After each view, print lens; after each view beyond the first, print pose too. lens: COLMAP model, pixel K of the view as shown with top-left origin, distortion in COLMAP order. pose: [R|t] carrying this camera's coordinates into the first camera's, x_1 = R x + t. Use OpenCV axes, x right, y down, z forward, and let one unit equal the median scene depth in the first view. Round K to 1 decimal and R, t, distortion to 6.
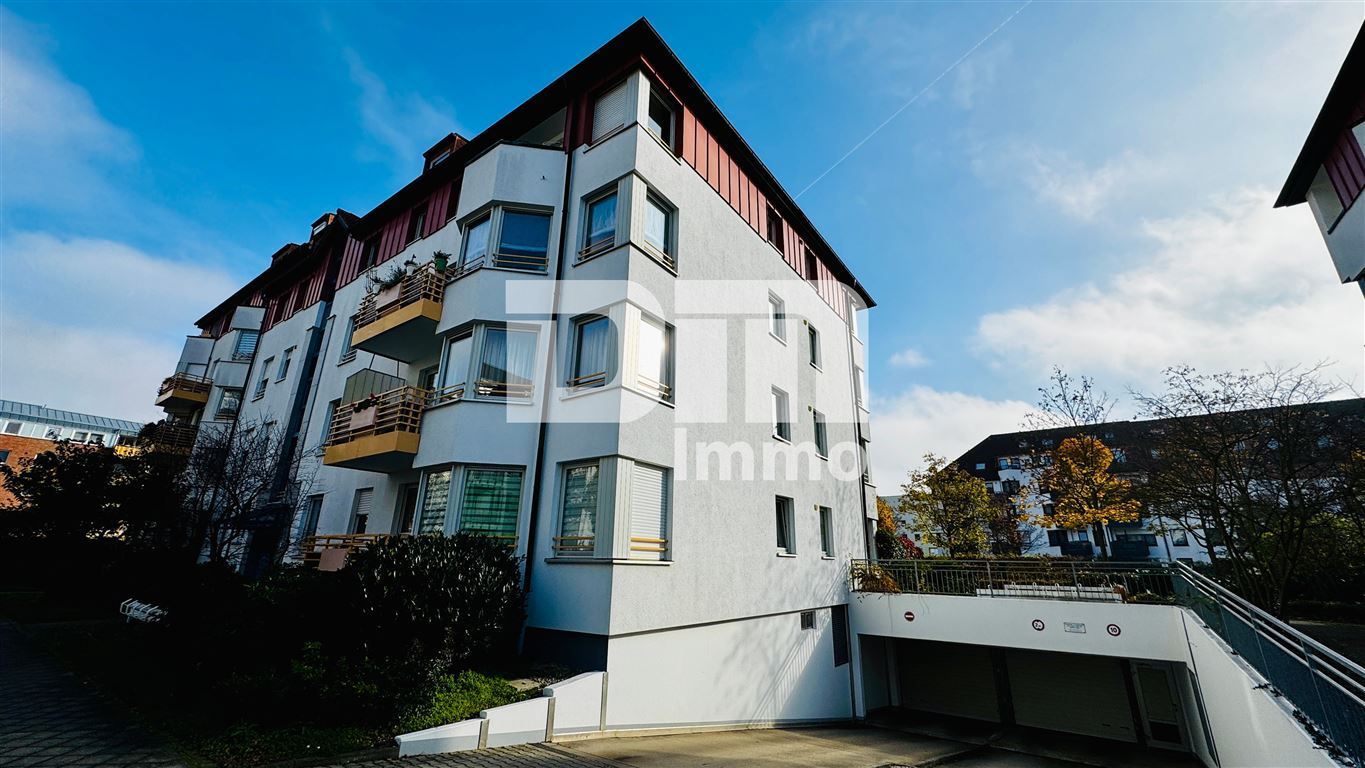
lens RADIAL K [[537.9, 0, 684.3], [0, 537.9, 384.3], [0, 0, 1]] dist [-0.001043, 0.000154]
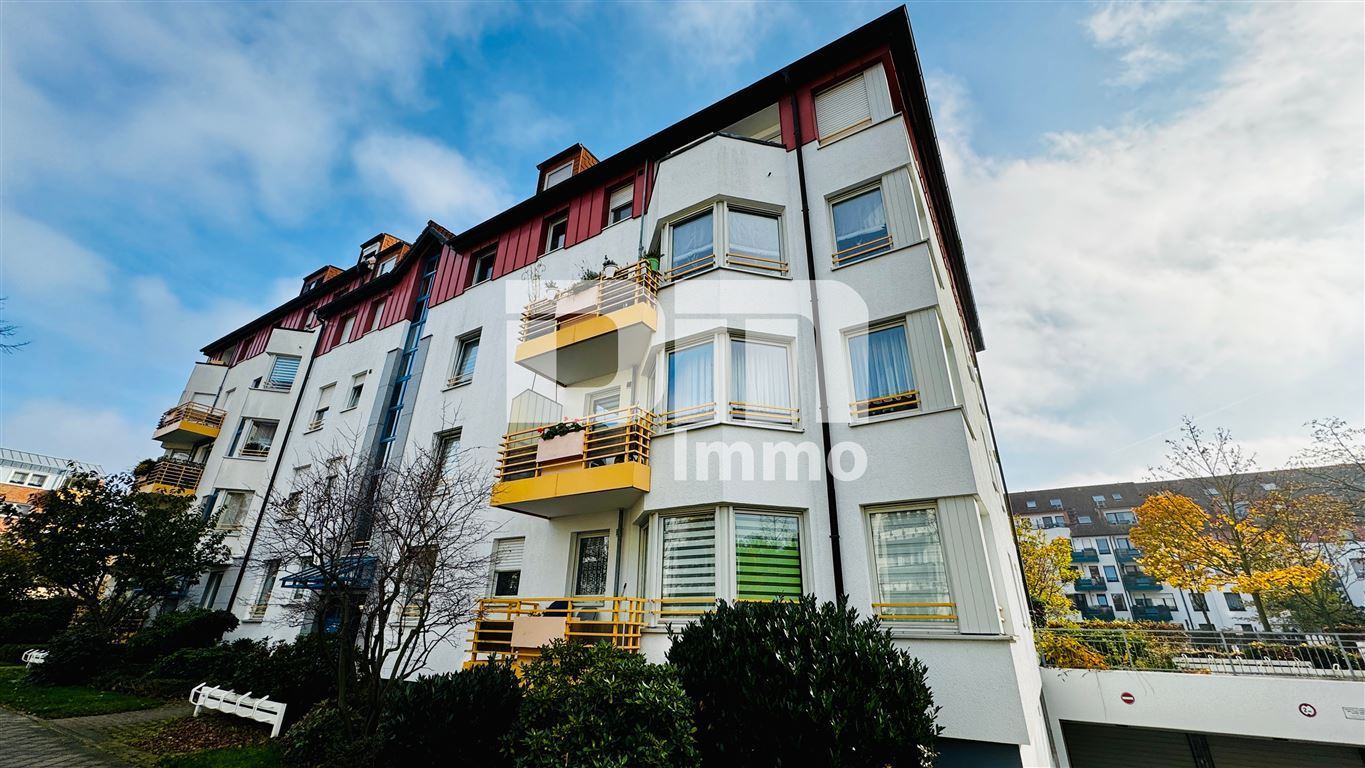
lens RADIAL K [[537.9, 0, 682.0], [0, 537.9, 386.3], [0, 0, 1]] dist [-0.001043, 0.000154]
pose [[0.997680, 0.029935, 0.061151, -0.287096], [-0.023779, 0.994800, -0.099031, 0.030066], [-0.063798, 0.097348, 0.993204, 0.114466]]
